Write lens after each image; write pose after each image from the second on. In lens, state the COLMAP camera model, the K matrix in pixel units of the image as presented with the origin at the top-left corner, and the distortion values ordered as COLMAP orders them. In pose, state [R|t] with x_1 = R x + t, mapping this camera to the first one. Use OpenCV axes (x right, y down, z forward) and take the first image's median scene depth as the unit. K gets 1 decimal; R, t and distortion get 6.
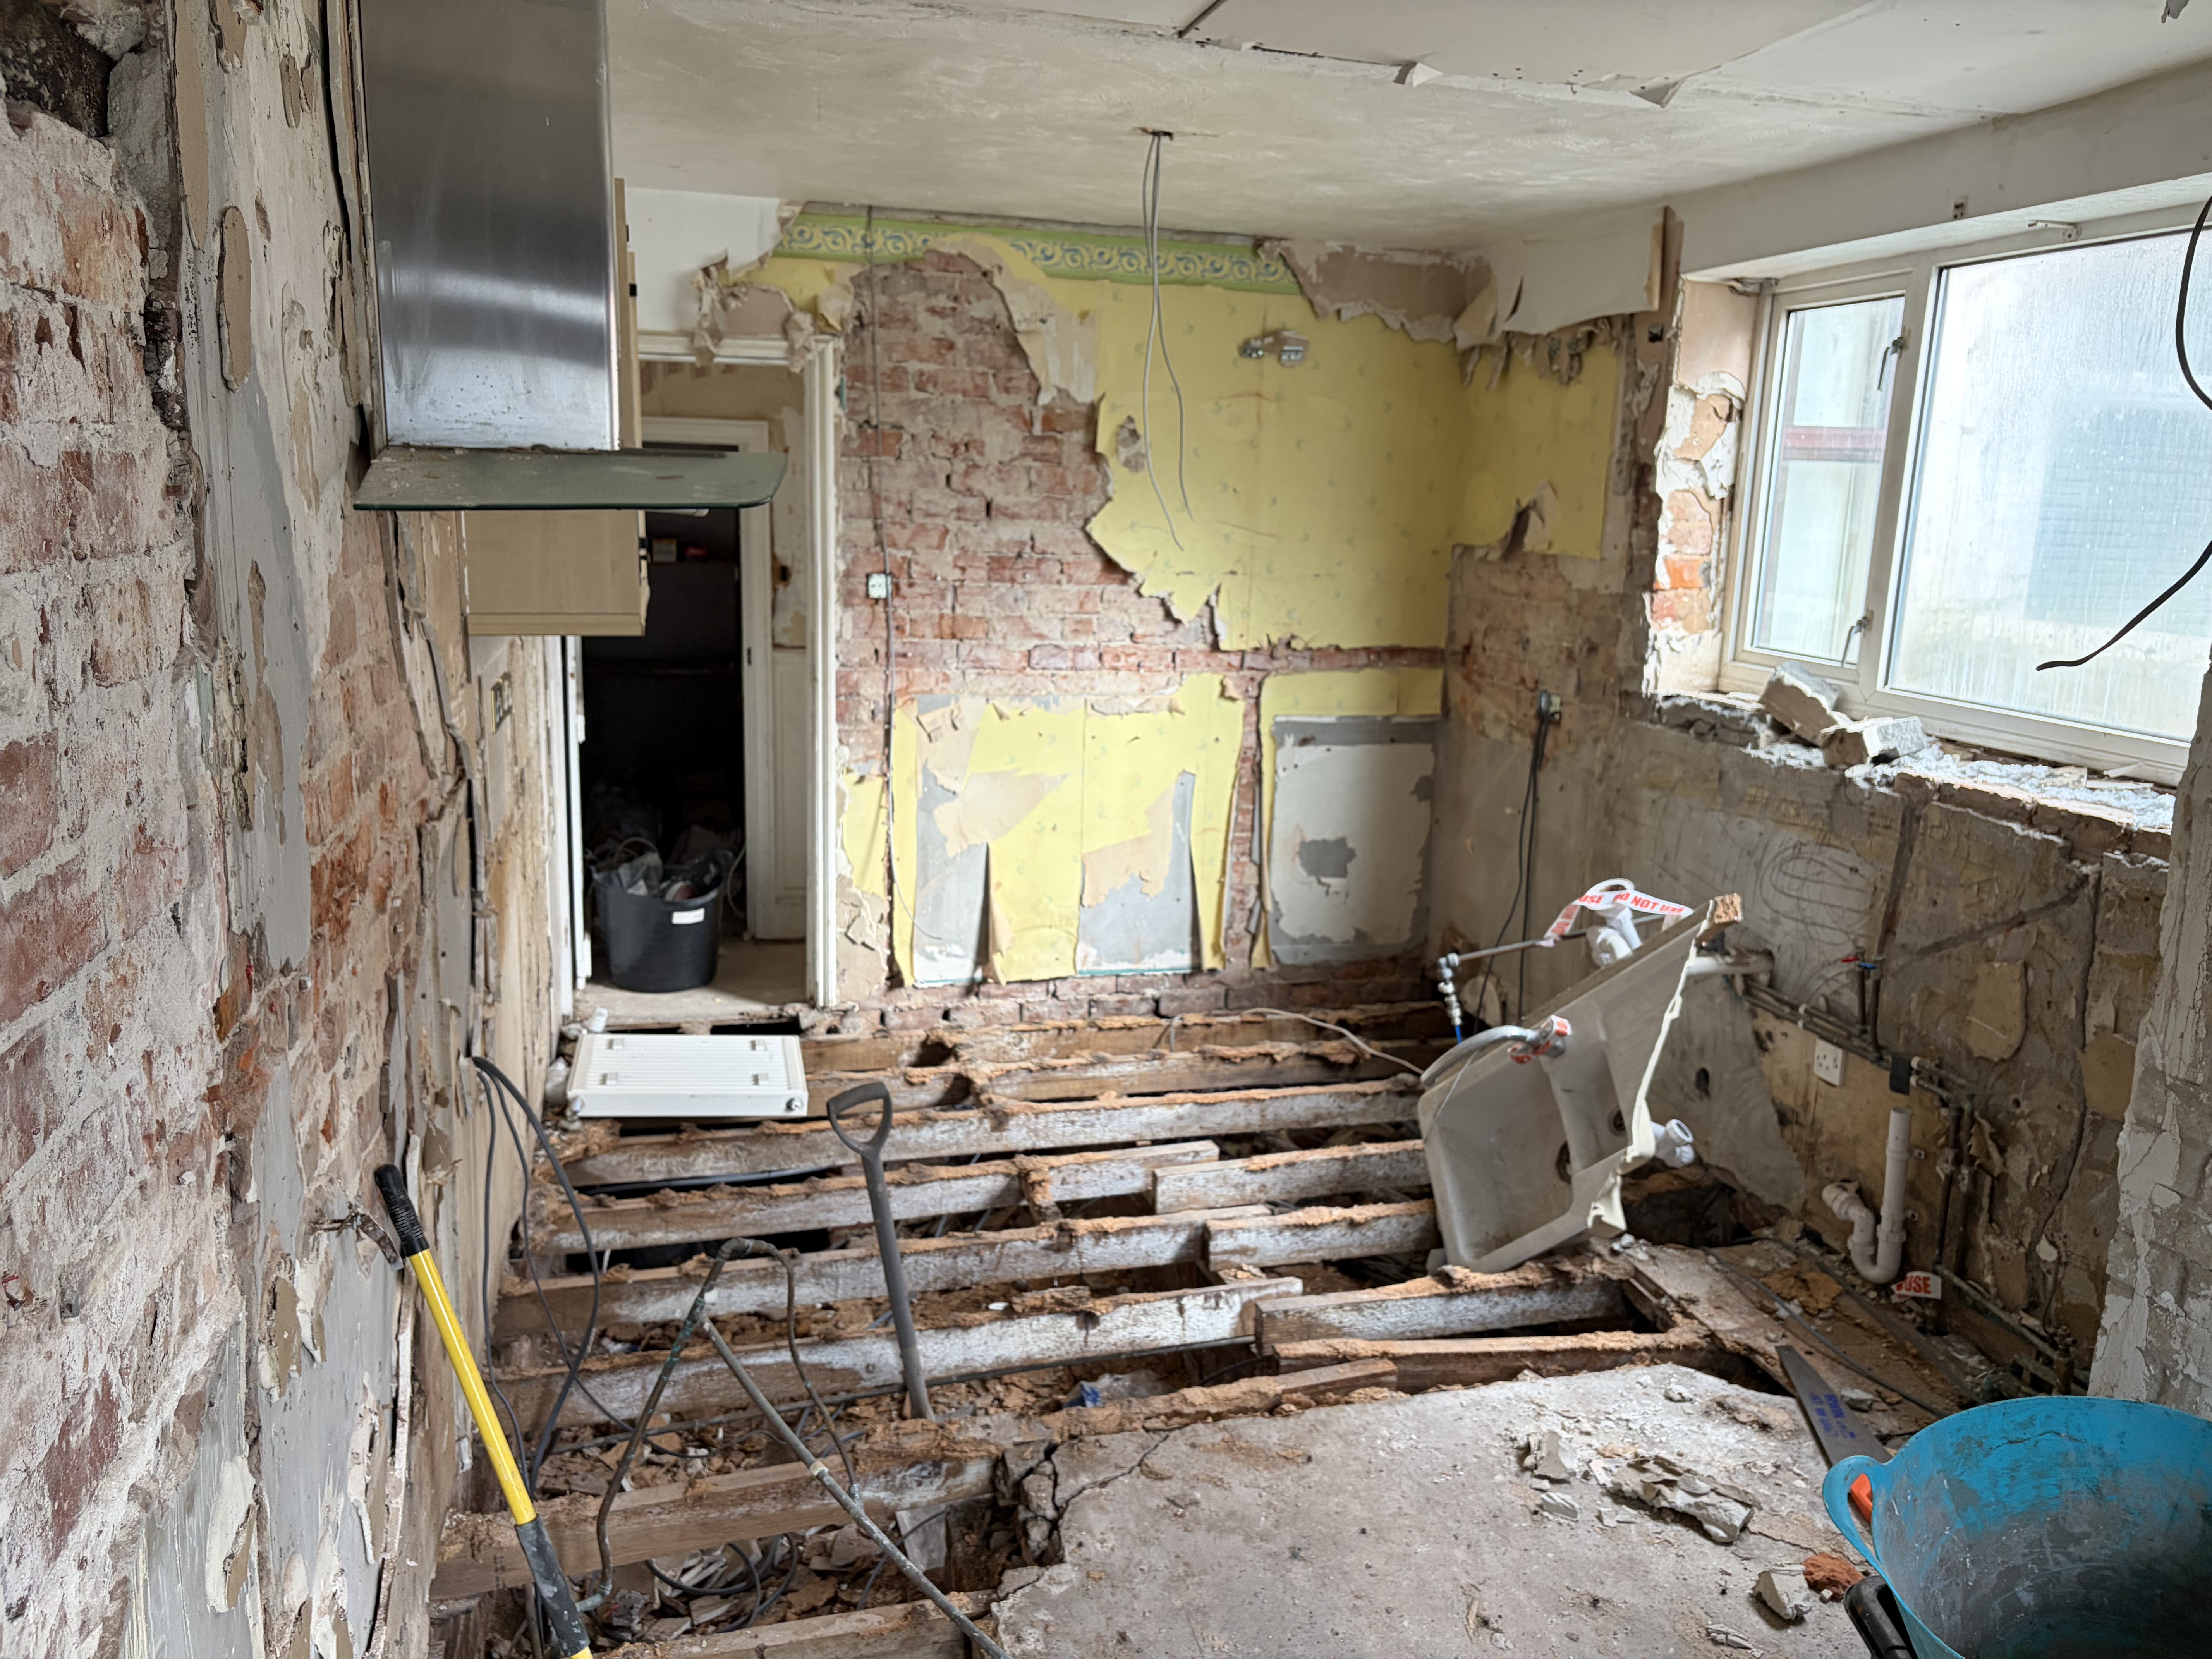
lens RADIAL K [[1681.2, 0, 1112.6], [0, 1681.2, 825.8], [0, 0, 1]] dist [0.024646, 0.001500]
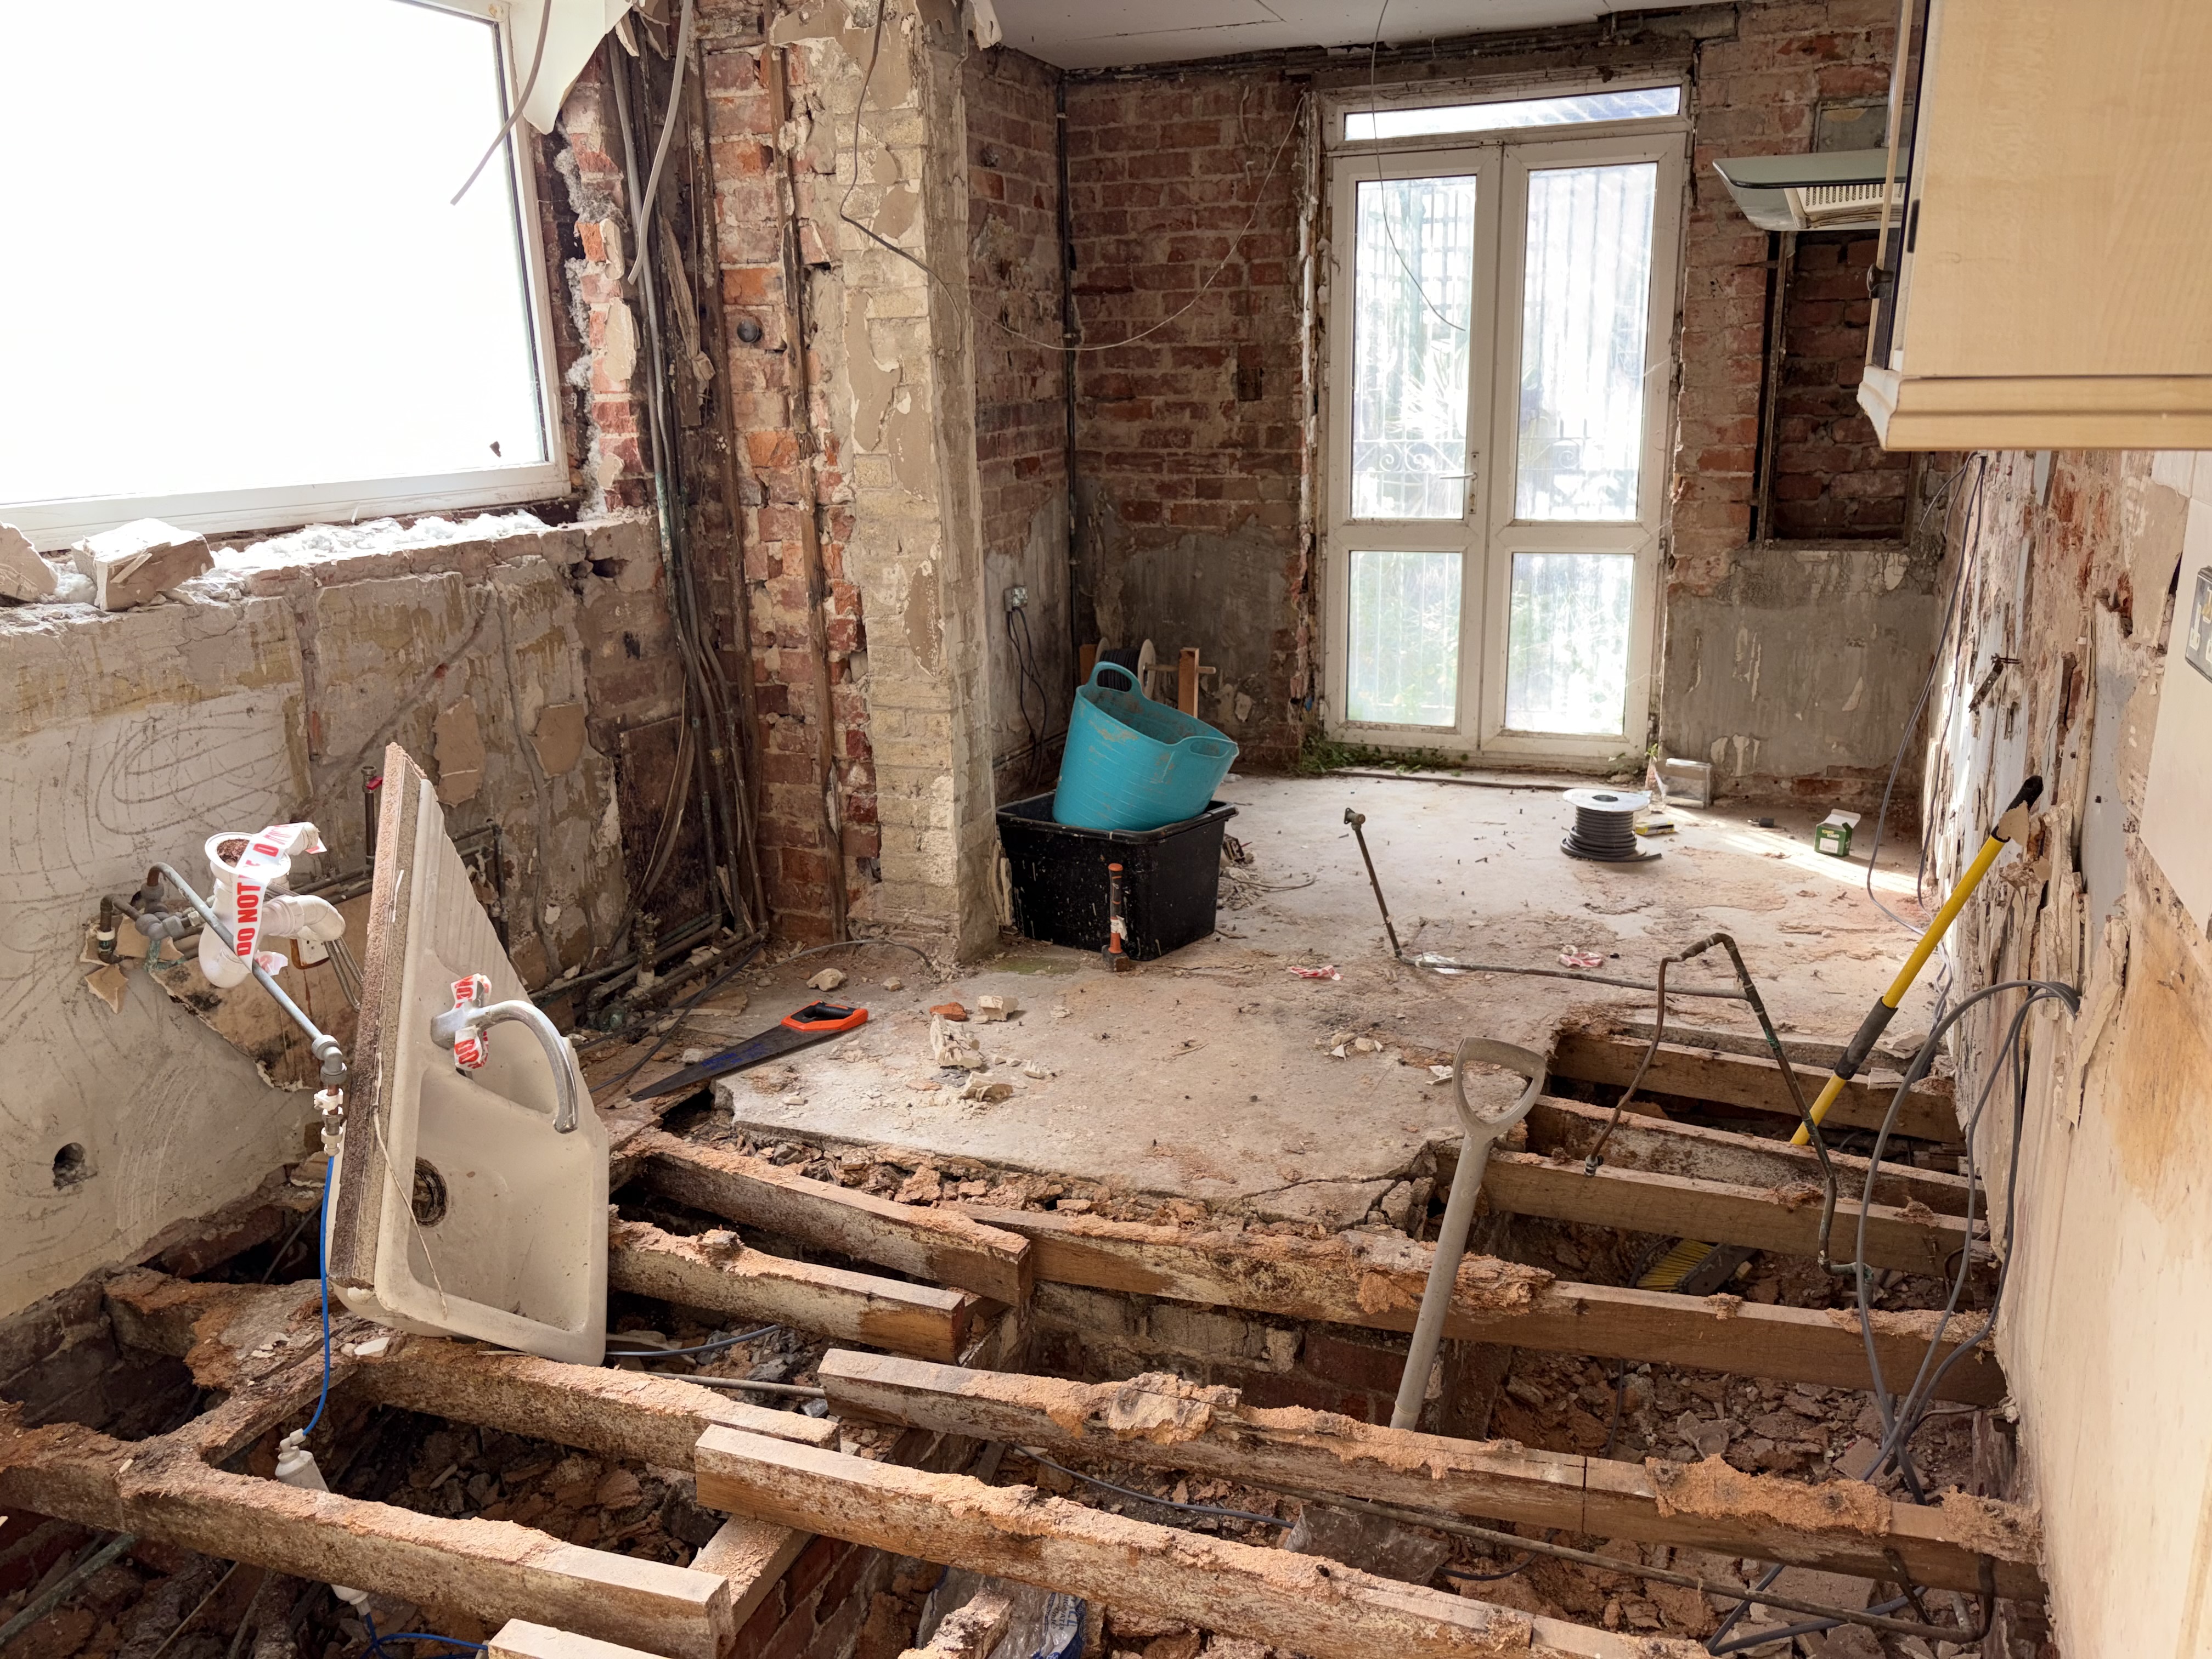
lens RADIAL K [[1681.2, 0, 1112.6], [0, 1681.2, 825.8], [0, 0, 1]] dist [0.024646, 0.001500]
pose [[-0.801446, -0.171573, 0.572929, -0.414452], [0.114286, 0.896378, 0.428305, -0.257547], [-0.587046, 0.408741, -0.698790, 1.559562]]
